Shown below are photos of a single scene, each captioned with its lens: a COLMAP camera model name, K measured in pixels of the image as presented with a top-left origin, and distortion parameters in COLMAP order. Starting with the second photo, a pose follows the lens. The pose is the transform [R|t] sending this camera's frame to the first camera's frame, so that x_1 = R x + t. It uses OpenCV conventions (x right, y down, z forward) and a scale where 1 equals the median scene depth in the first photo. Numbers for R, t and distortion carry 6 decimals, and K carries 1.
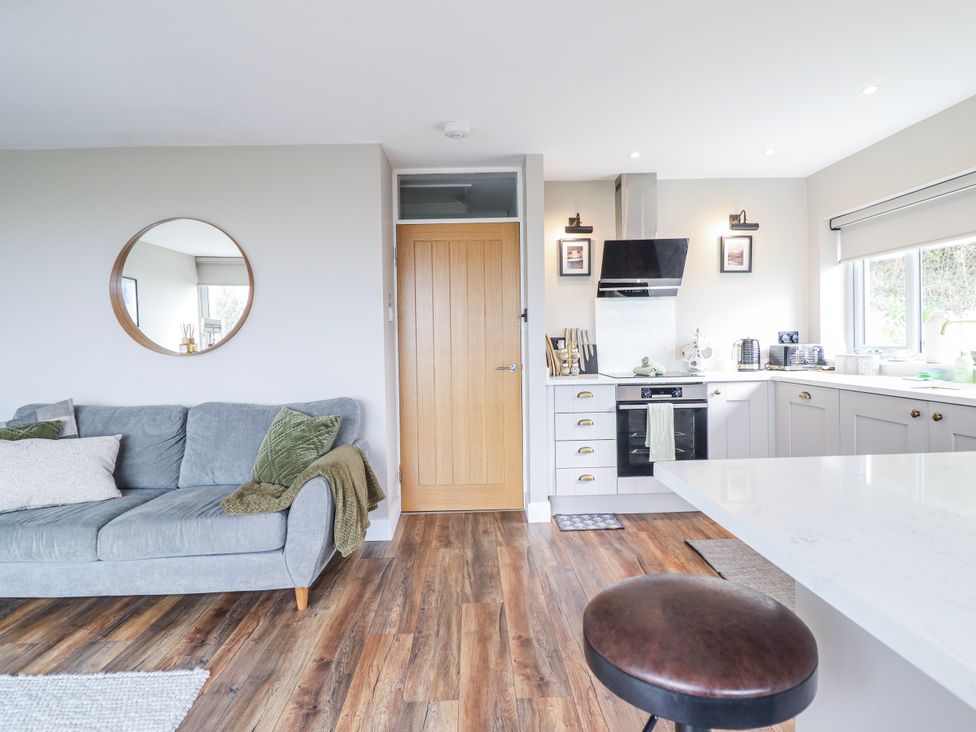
lens RADIAL K [[565.5, 0, 487.2], [0, 565.5, 352.7], [0, 0, 1]] dist [-0.006553, -0.005354]
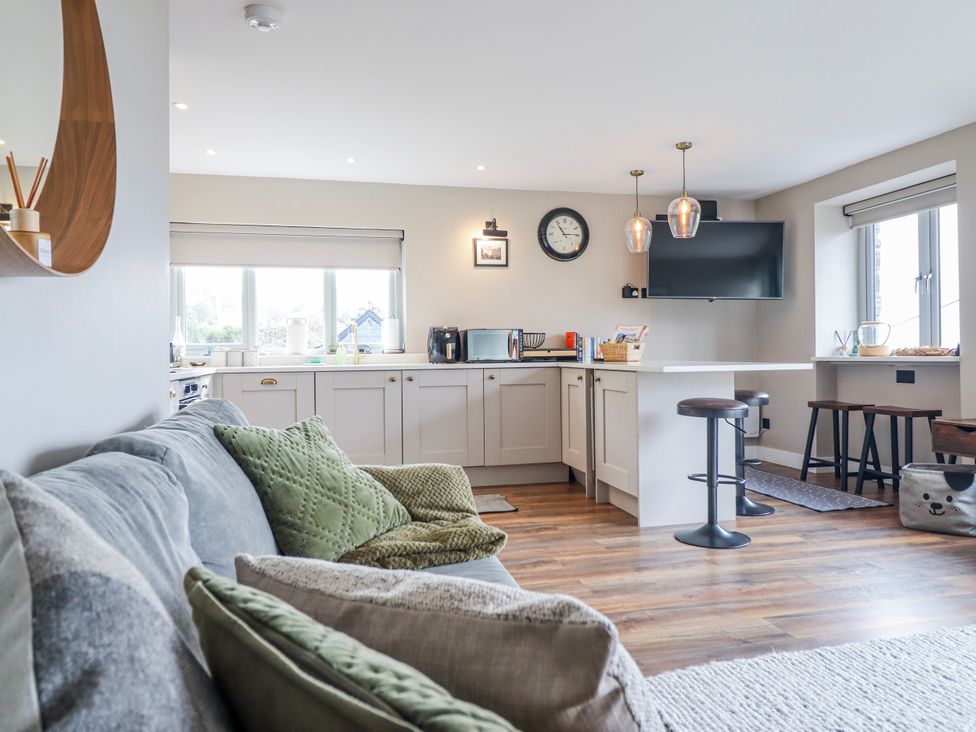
lens RADIAL K [[666.1, 0, 486.2], [0, 666.1, 350.1], [0, 0, 1]] dist [-0.006593, -0.001350]
pose [[-0.200726, 0.027066, 0.979273, -0.787474], [0.036738, 0.999123, -0.020085, 0.050318], [-0.978958, 0.031945, -0.201544, 0.764560]]
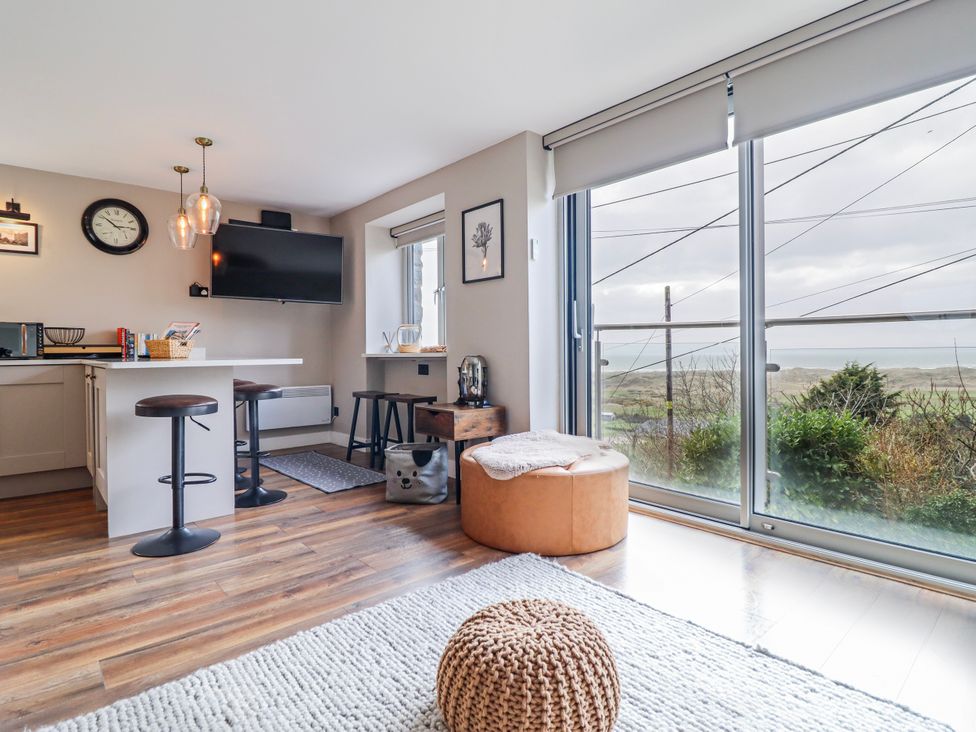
lens RADIAL K [[517.0, 0, 489.0], [0, 517.0, 354.1], [0, 0, 1]] dist [-0.005261, -0.010730]
pose [[-0.646686, 0.020273, 0.762487, -0.726668], [0.038426, 0.999243, 0.006022, 0.067713], [-0.761788, 0.033193, -0.646976, 0.382520]]
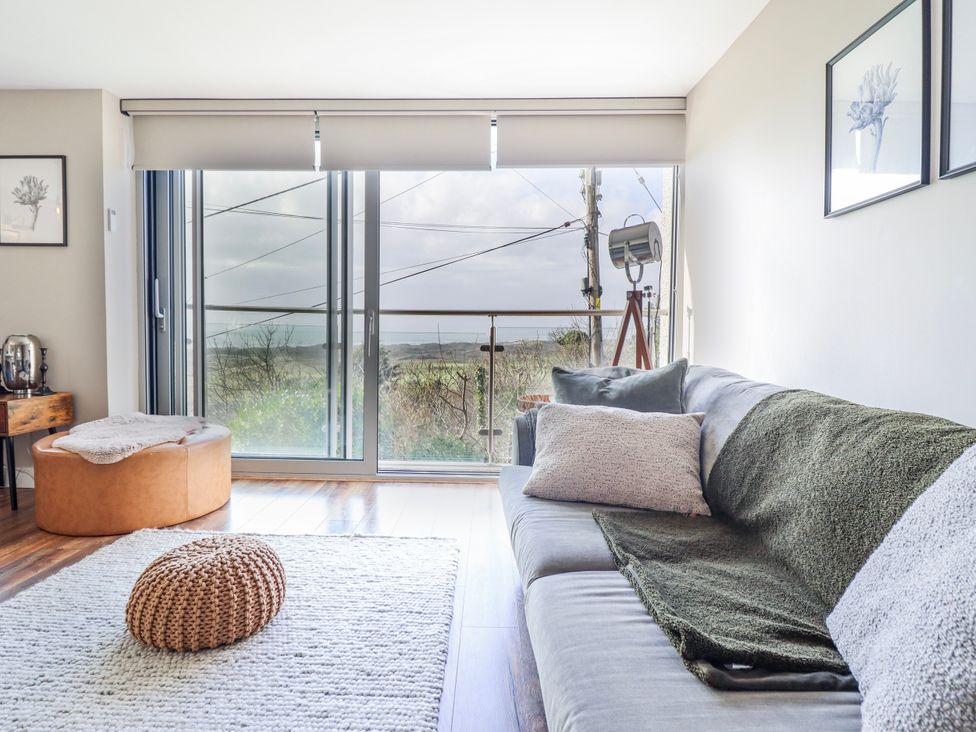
lens RADIAL K [[538.2, 0, 491.6], [0, 538.2, 355.7], [0, 0, 1]] dist [-0.020230, -0.001297]
pose [[-0.999716, 0.005228, 0.023248, -0.727989], [0.006930, 0.997253, 0.073748, 0.051631], [-0.022798, 0.073888, -0.997006, 0.594407]]
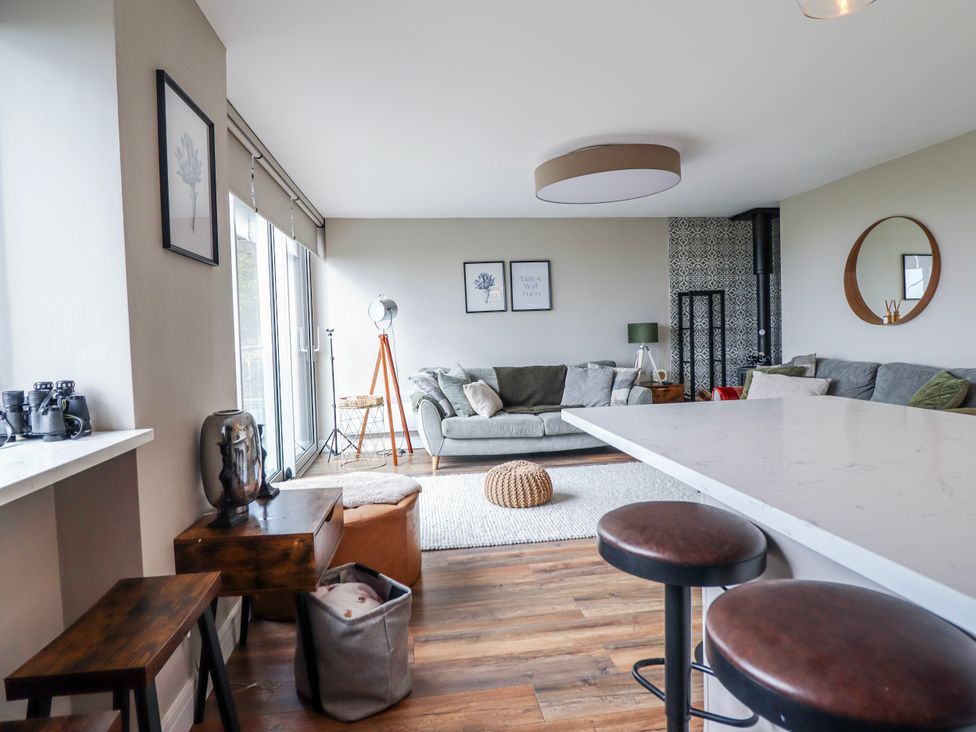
lens RADIAL K [[565.5, 0, 491.8], [0, 565.5, 360.1], [0, 0, 1]] dist [-0.006553, -0.005354]
pose [[0.120700, 0.060508, -0.990843, 0.574325], [0.009815, 0.998019, 0.062141, -0.002764], [0.992640, -0.017225, 0.119867, -0.043345]]
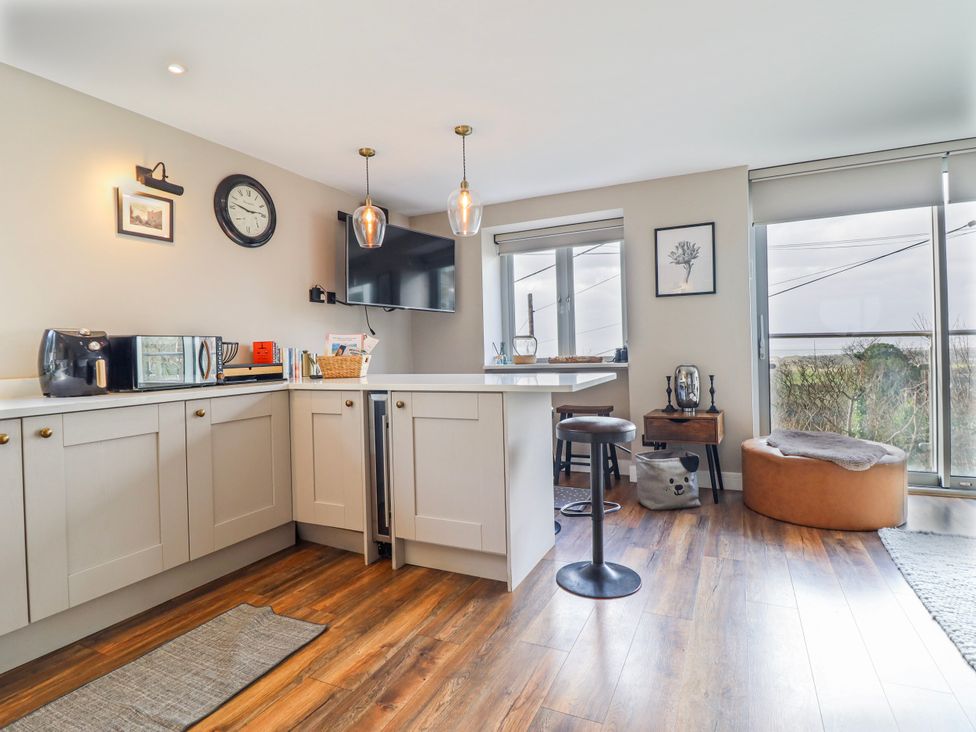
lens RADIAL K [[517.0, 0, 487.5], [0, 517.0, 355.9], [0, 0, 1]] dist [-0.005261, -0.010730]
pose [[-0.888786, 0.039005, 0.456661, -0.085619], [0.054417, 0.998305, 0.020643, 0.013210], [-0.455081, 0.043197, -0.889401, 0.888372]]
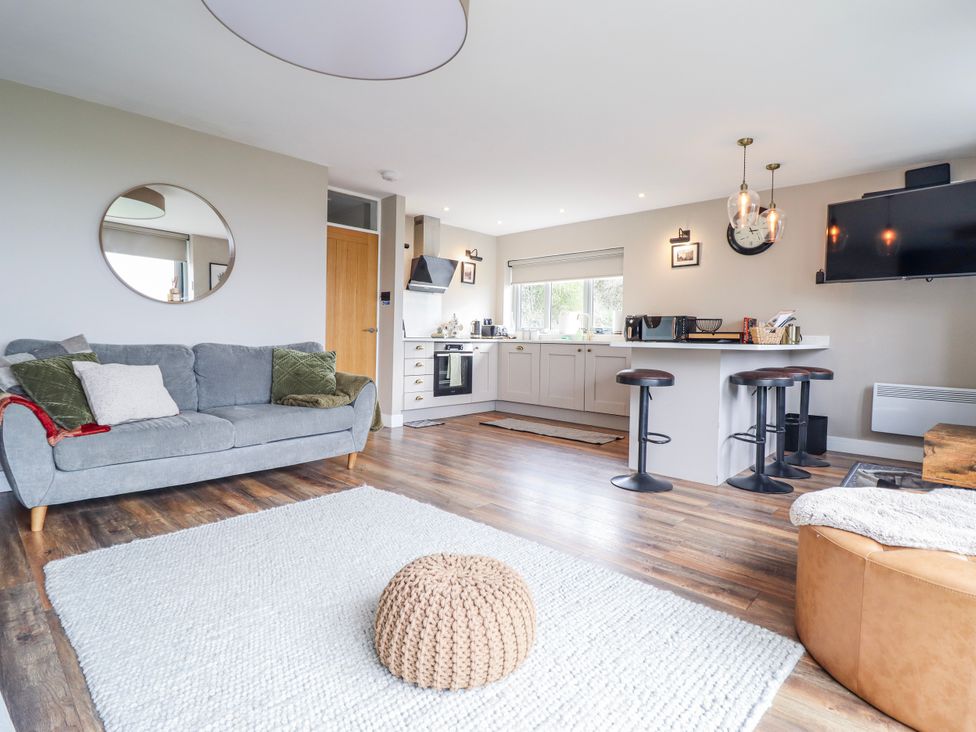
lens RADIAL K [[501.0, 0, 483.3], [0, 501.0, 354.5], [0, 0, 1]] dist [-0.020597, -0.000686]
pose [[0.709873, 0.009617, 0.704264, -0.727669], [-0.015865, 0.999871, 0.002338, 0.088510], [-0.704151, -0.012832, 0.709934, -0.170446]]
